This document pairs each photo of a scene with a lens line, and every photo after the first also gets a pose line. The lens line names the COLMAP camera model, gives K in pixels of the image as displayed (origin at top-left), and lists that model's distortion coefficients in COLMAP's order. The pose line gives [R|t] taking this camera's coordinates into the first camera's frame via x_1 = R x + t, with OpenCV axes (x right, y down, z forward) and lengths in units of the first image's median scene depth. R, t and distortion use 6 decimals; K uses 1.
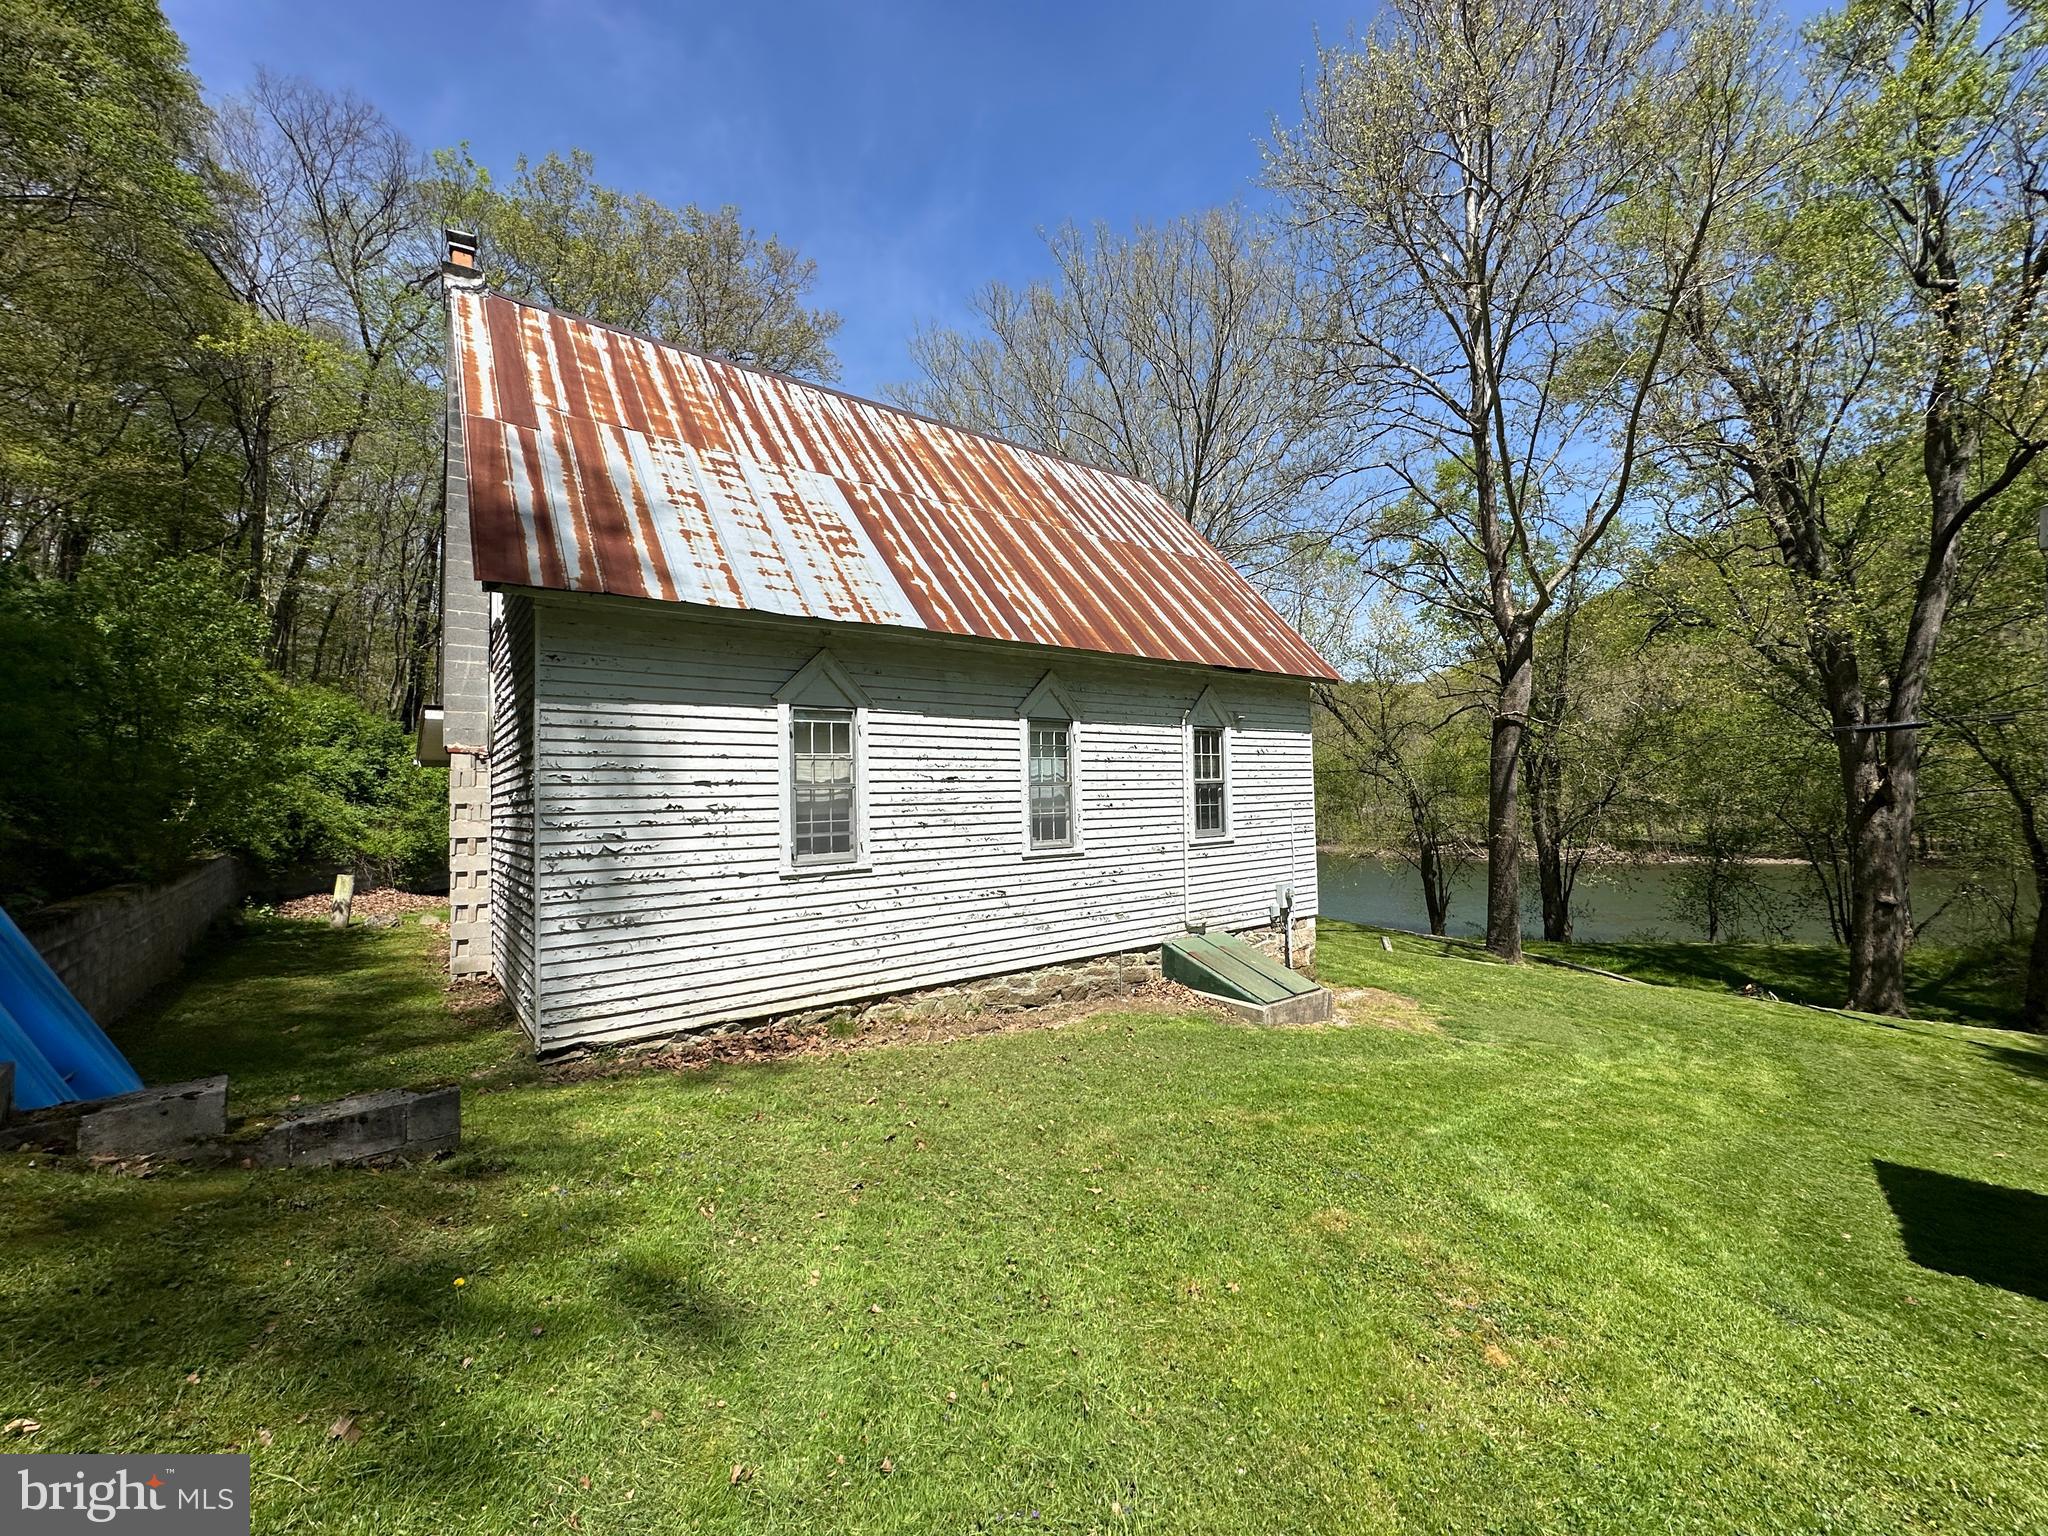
lens RADIAL K [[813.9, 0, 1032.5], [0, 813.9, 761.3], [0, 0, 1]] dist [0.001402, -0.000057]
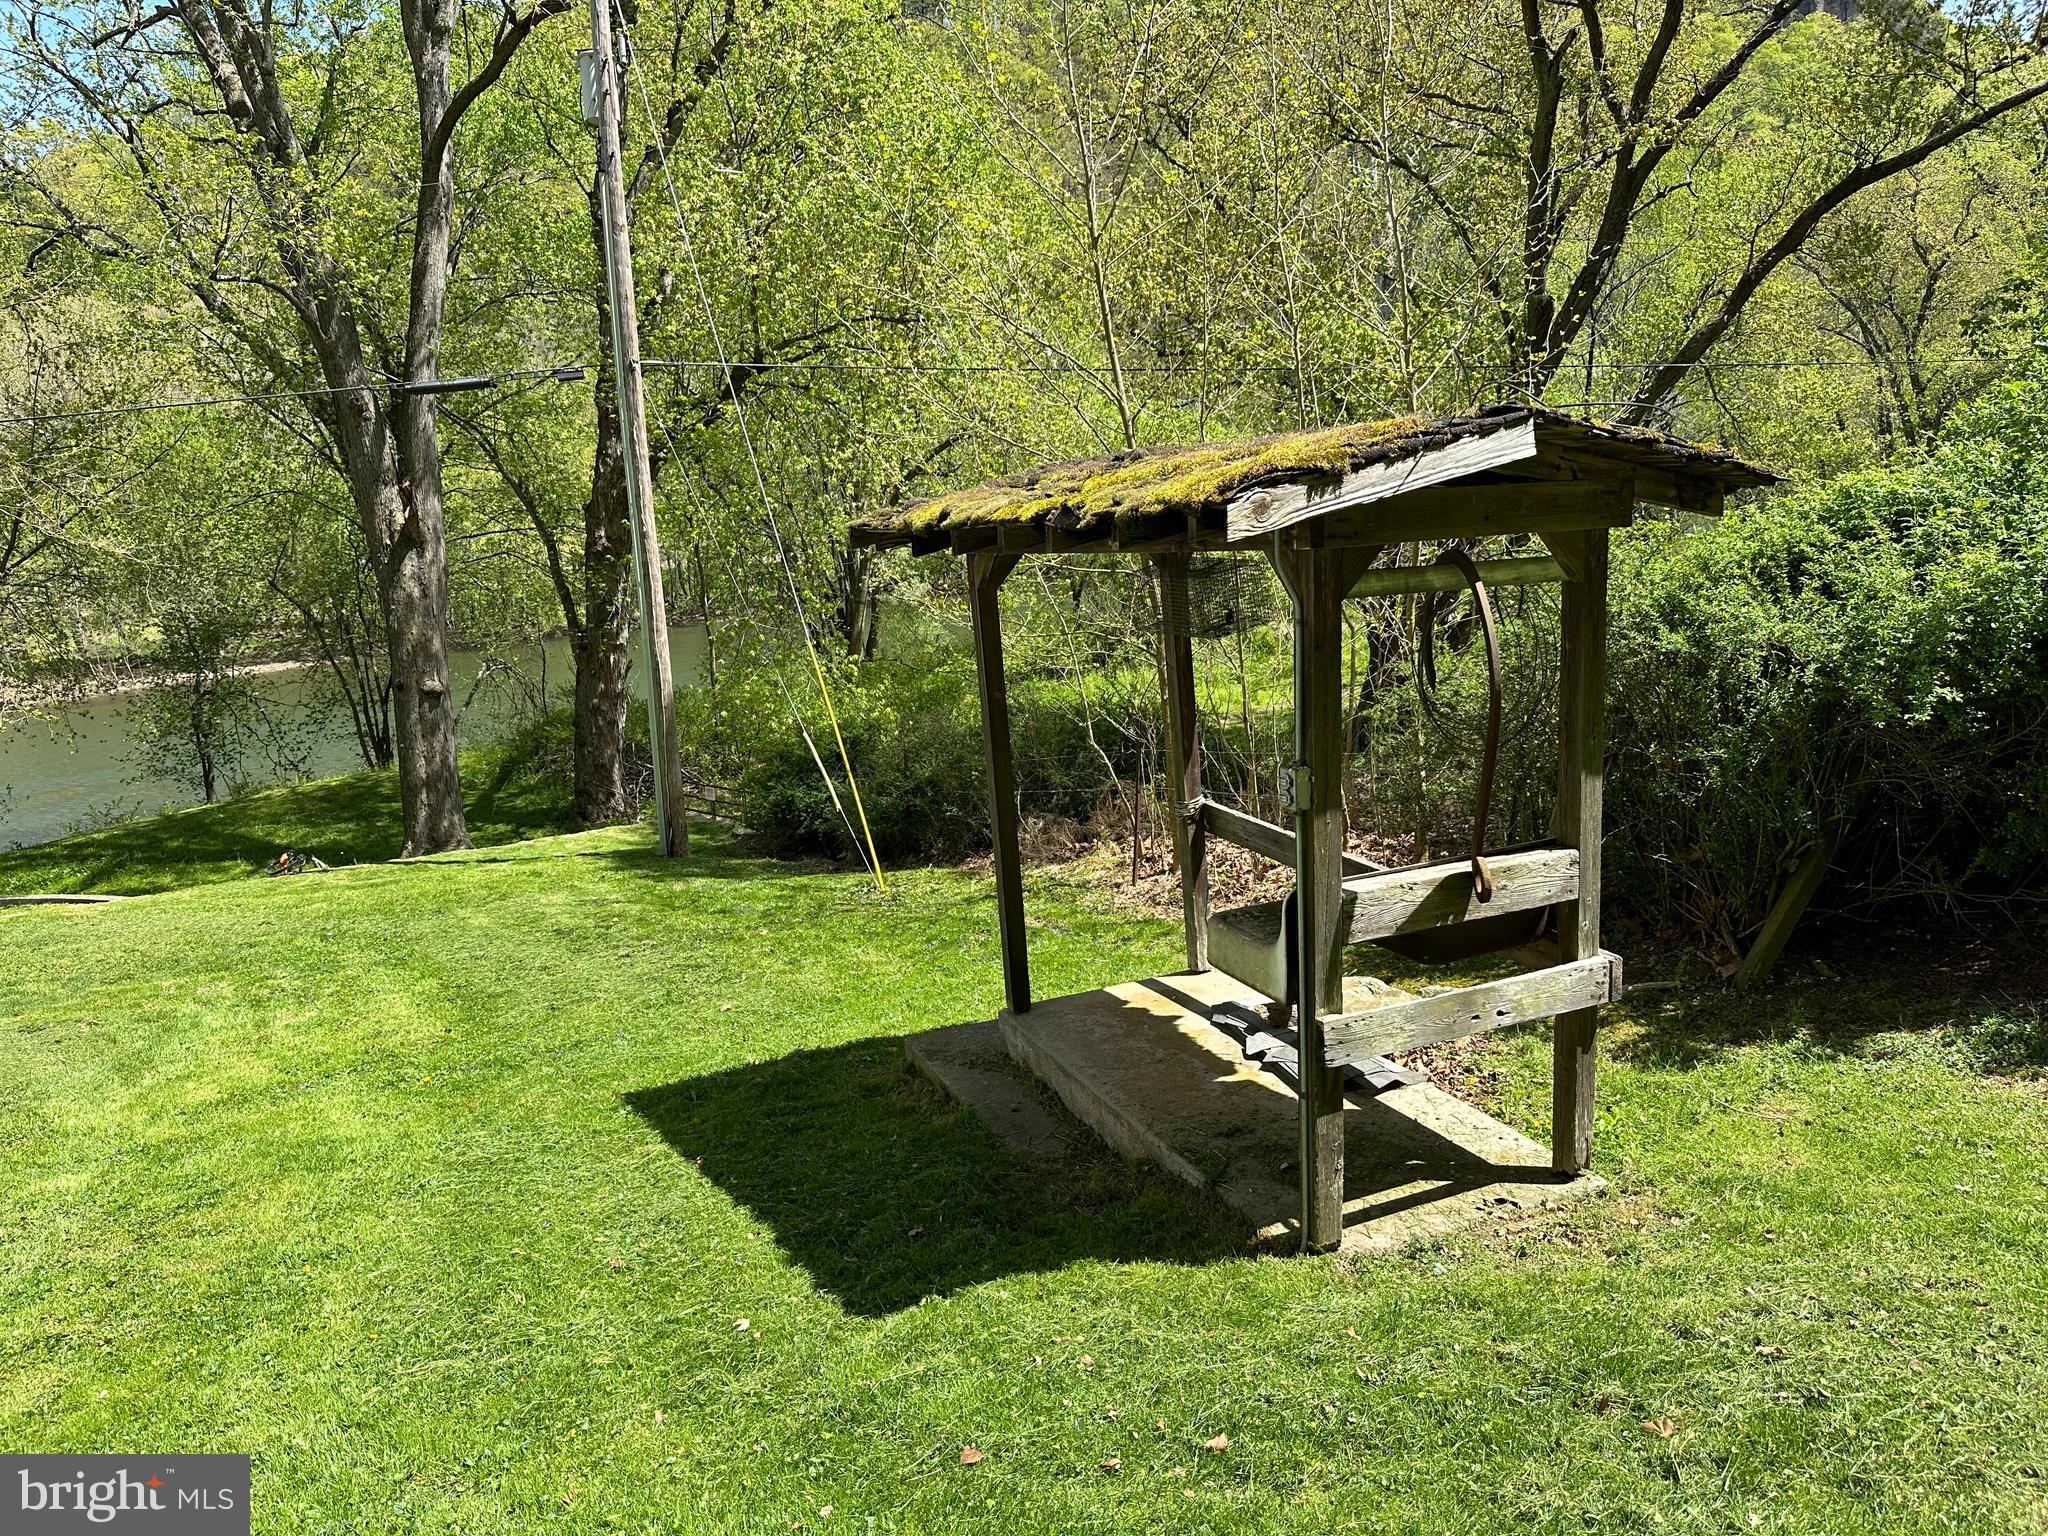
lens RADIAL K [[1466.8, 0, 1022.1], [0, 1466.8, 776.6], [0, 0, 1]] dist [-0.000770, -0.001788]
pose [[0.342362, -0.182800, 0.921614, 0.116068], [0.024990, 0.982316, 0.185557, 0.045956], [-0.939236, -0.040497, 0.340876, 0.182897]]
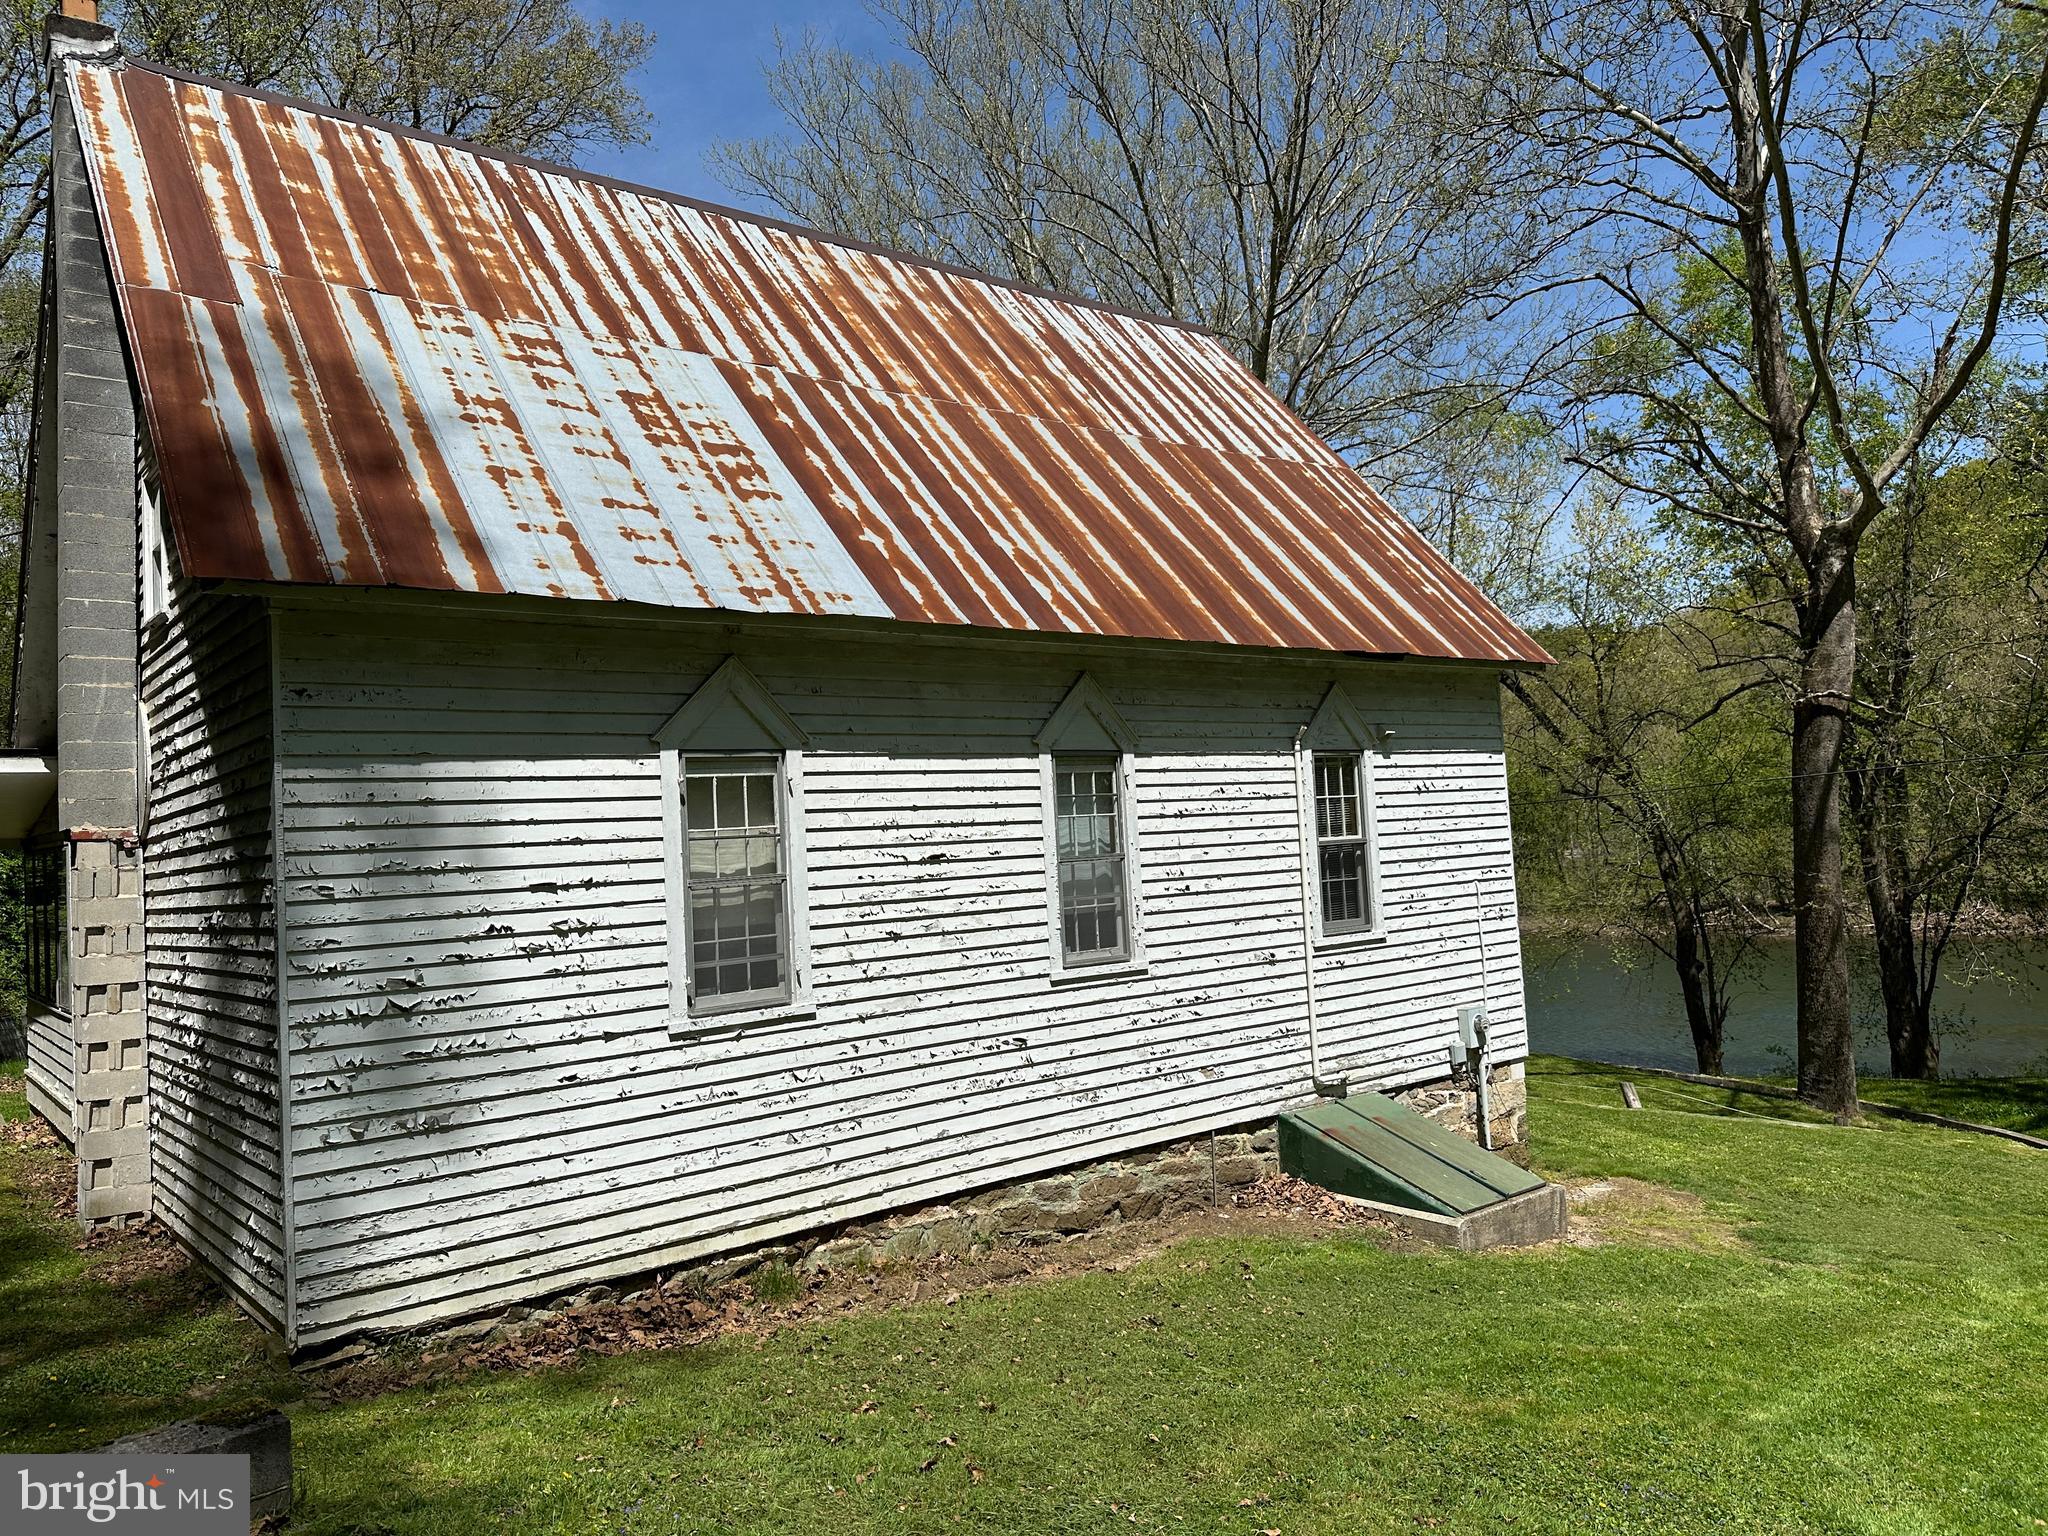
lens RADIAL K [[1411.2, 0, 1044.1], [0, 1411.2, 751.4], [0, 0, 1]] dist [0.102834, -0.140390]
pose [[0.998965, -0.027871, 0.035956, -0.043876], [0.028769, 0.999281, -0.024699, -0.024288], [-0.035241, 0.025708, 0.999048, -0.052360]]
